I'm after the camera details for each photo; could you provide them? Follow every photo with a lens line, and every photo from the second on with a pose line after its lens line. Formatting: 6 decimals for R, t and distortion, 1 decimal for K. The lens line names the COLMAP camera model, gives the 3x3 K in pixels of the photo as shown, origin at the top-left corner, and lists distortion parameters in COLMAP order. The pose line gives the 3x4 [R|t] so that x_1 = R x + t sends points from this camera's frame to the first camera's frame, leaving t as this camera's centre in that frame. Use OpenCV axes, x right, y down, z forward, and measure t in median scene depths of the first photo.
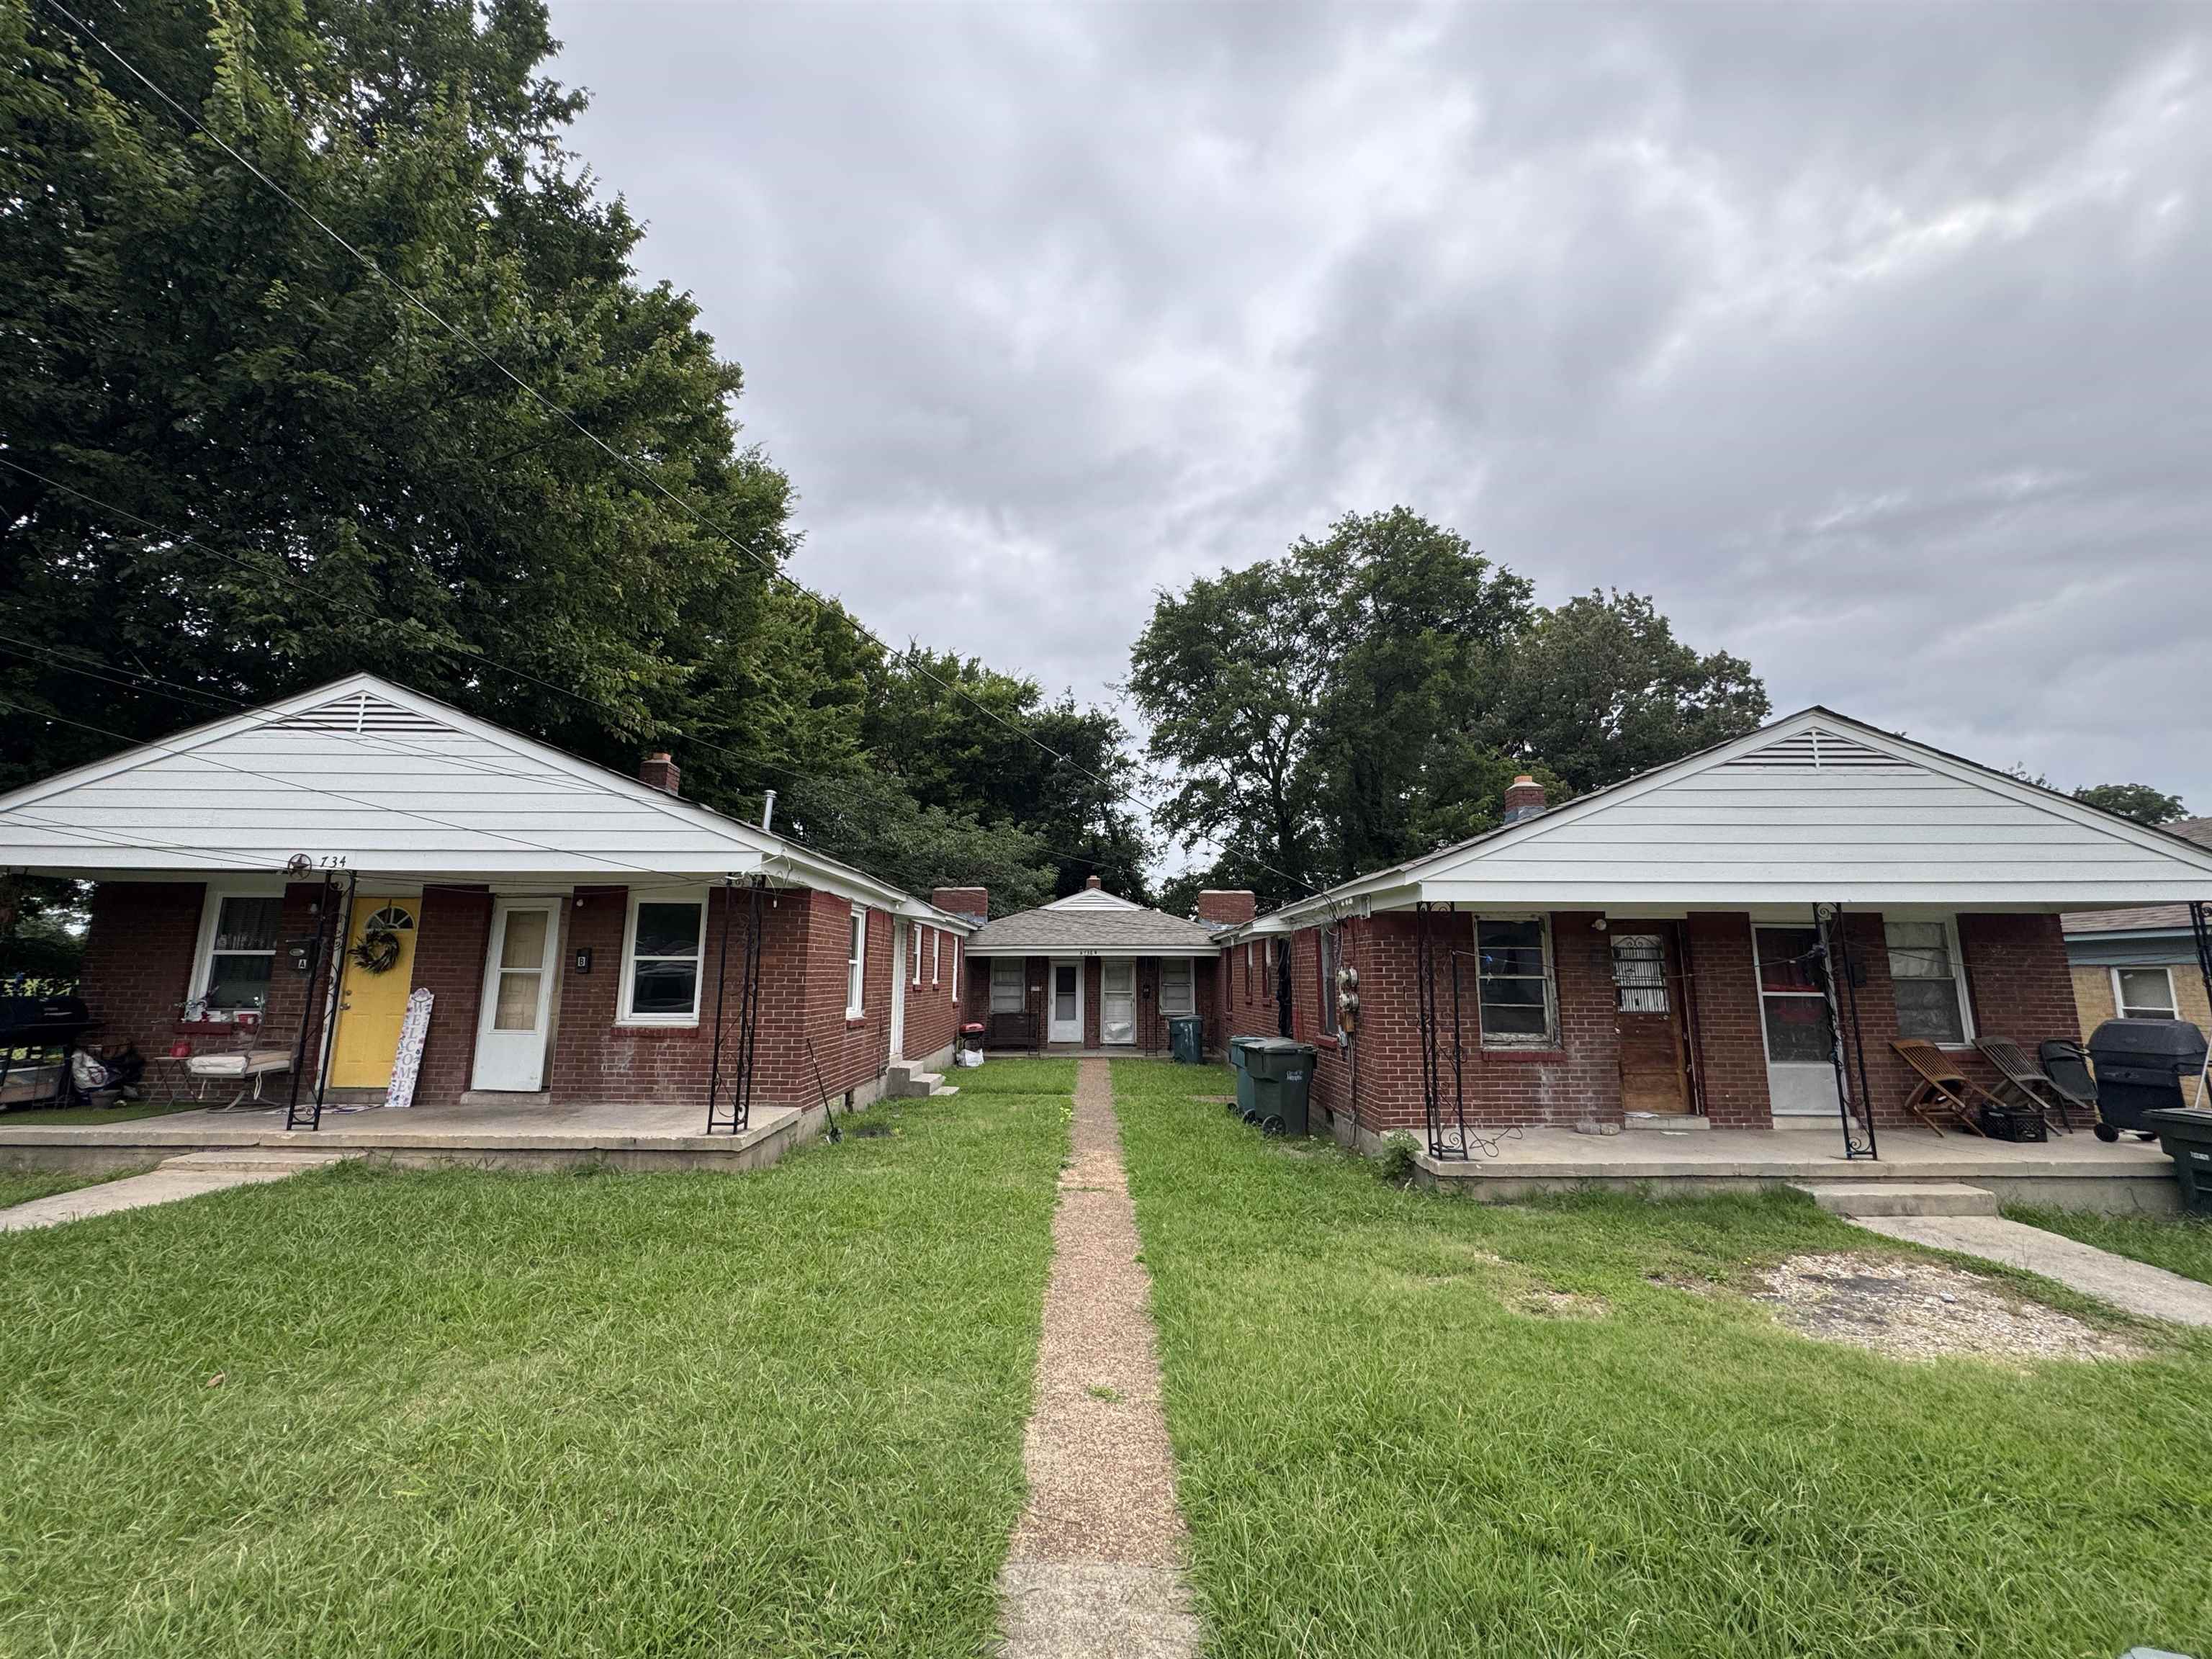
lens RADIAL K [[883.9, 0, 1110.0], [0, 883.9, 829.4], [0, 0, 1]] dist [-0.000282, -0.000211]
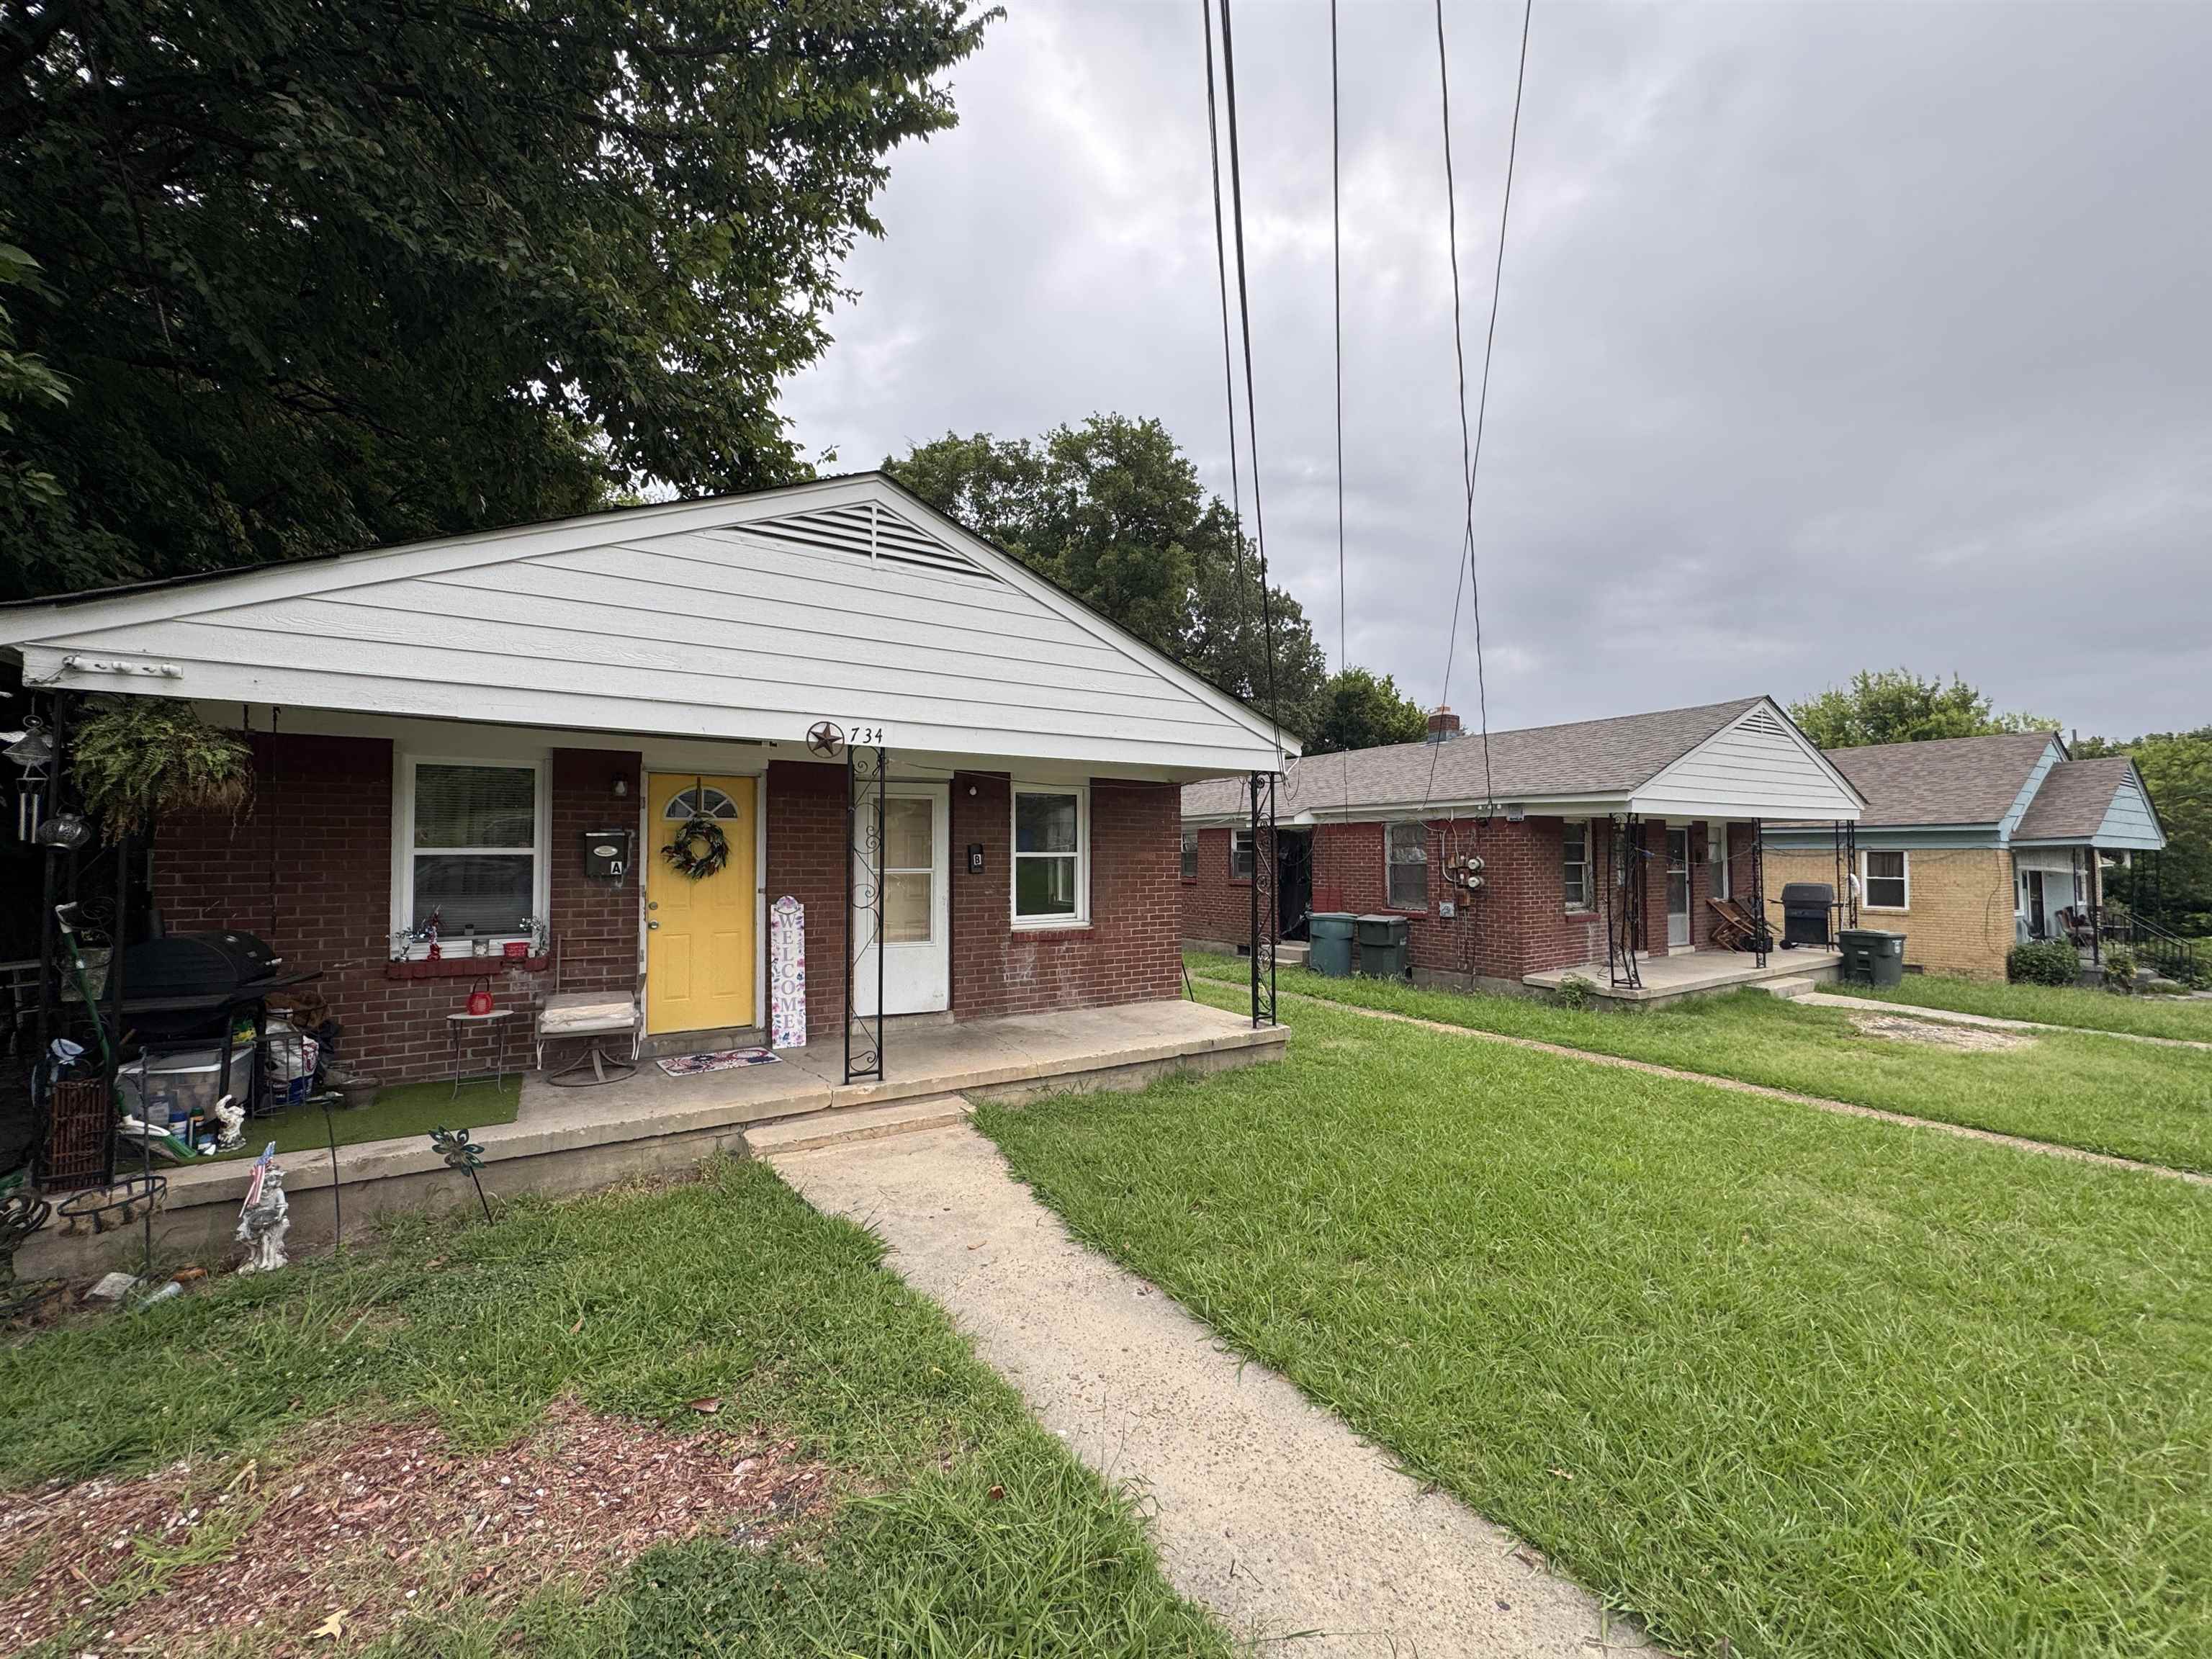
lens RADIAL K [[883.9, 0, 1110.0], [0, 883.9, 829.4], [0, 0, 1]] dist [-0.000282, -0.000211]
pose [[0.848186, 0.007884, 0.529640, -0.950848], [-0.082592, 0.989628, 0.117536, 0.009232], [-0.523220, -0.143436, 0.840040, 0.219430]]
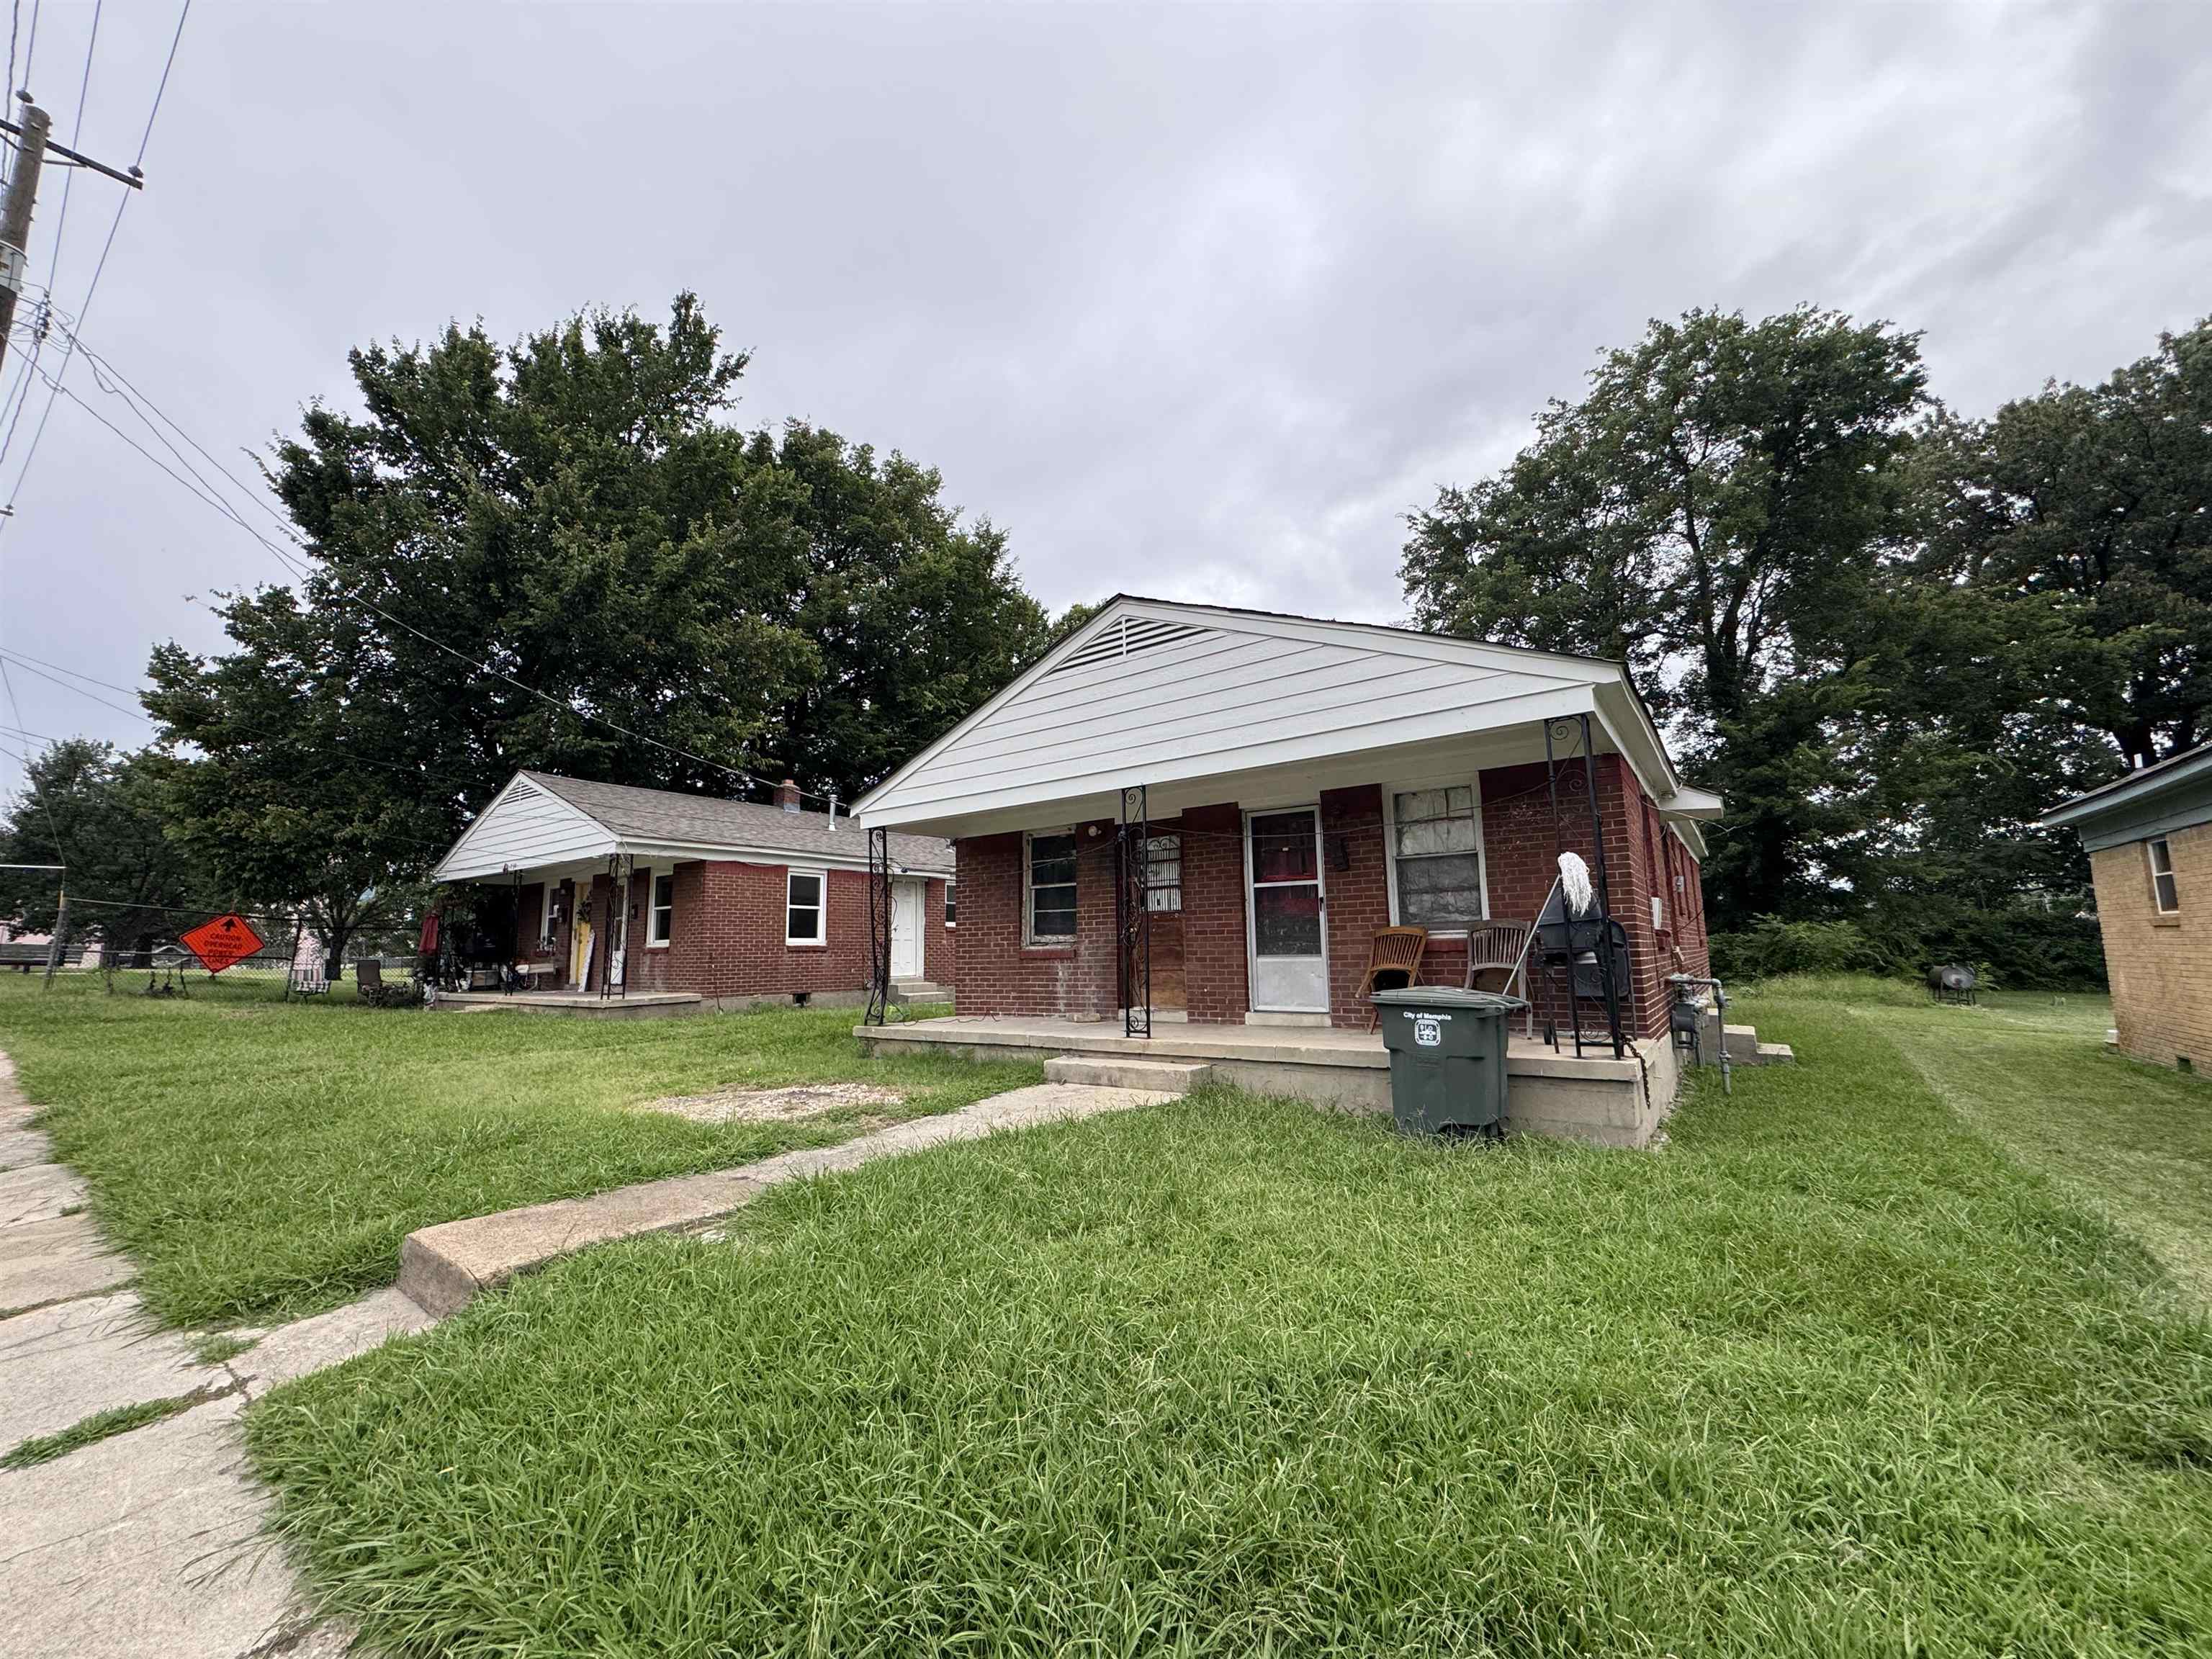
lens RADIAL K [[883.9, 0, 1110.0], [0, 883.9, 829.4], [0, 0, 1]] dist [-0.000282, -0.000211]
pose [[0.800387, -0.104093, -0.590377, 1.223094], [0.122046, 0.992479, -0.009531, 0.120274], [0.586928, -0.064425, 0.807072, 0.151500]]
